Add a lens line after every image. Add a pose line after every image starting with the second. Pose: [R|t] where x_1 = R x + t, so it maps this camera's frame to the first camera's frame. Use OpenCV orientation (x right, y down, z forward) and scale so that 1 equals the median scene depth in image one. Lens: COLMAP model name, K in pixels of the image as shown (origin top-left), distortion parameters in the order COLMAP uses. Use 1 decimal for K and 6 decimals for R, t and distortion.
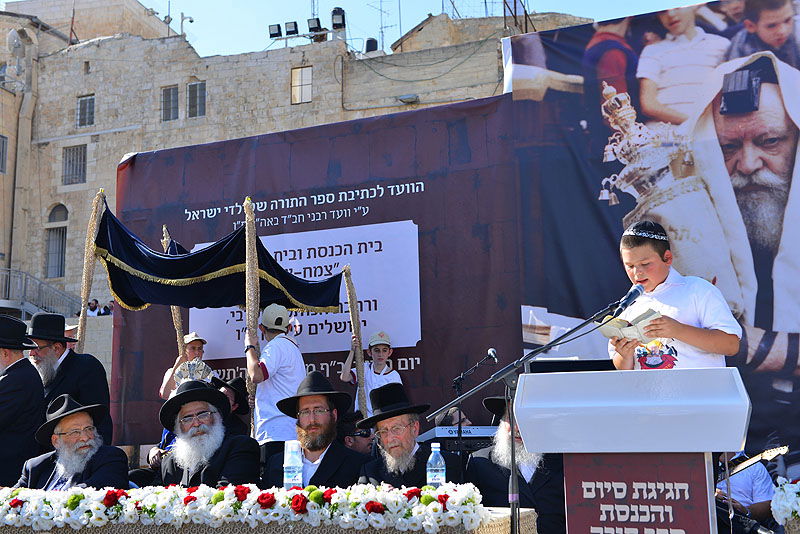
lens RADIAL K [[1043.5, 0, 396.5], [0, 1043.5, 262.8], [0, 0, 1]] dist [0.103295, 0.000000]
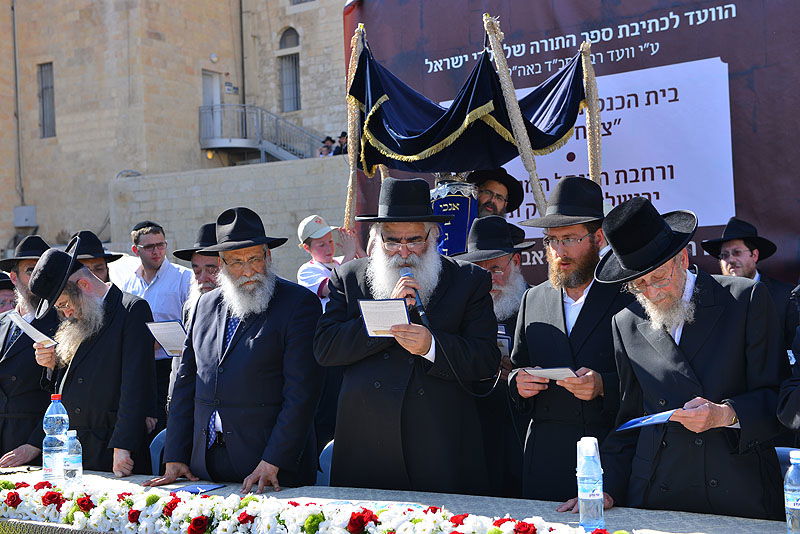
lens RADIAL K [[1187.5, 0, 397.6], [0, 1187.5, 268.8], [0, 0, 1]] dist [0.144806, 0.000000]
pose [[0.972630, -0.027129, -0.230768, -0.015199], [0.064697, 0.985505, 0.156826, -0.043889], [0.223169, -0.167464, 0.960287, 0.088821]]
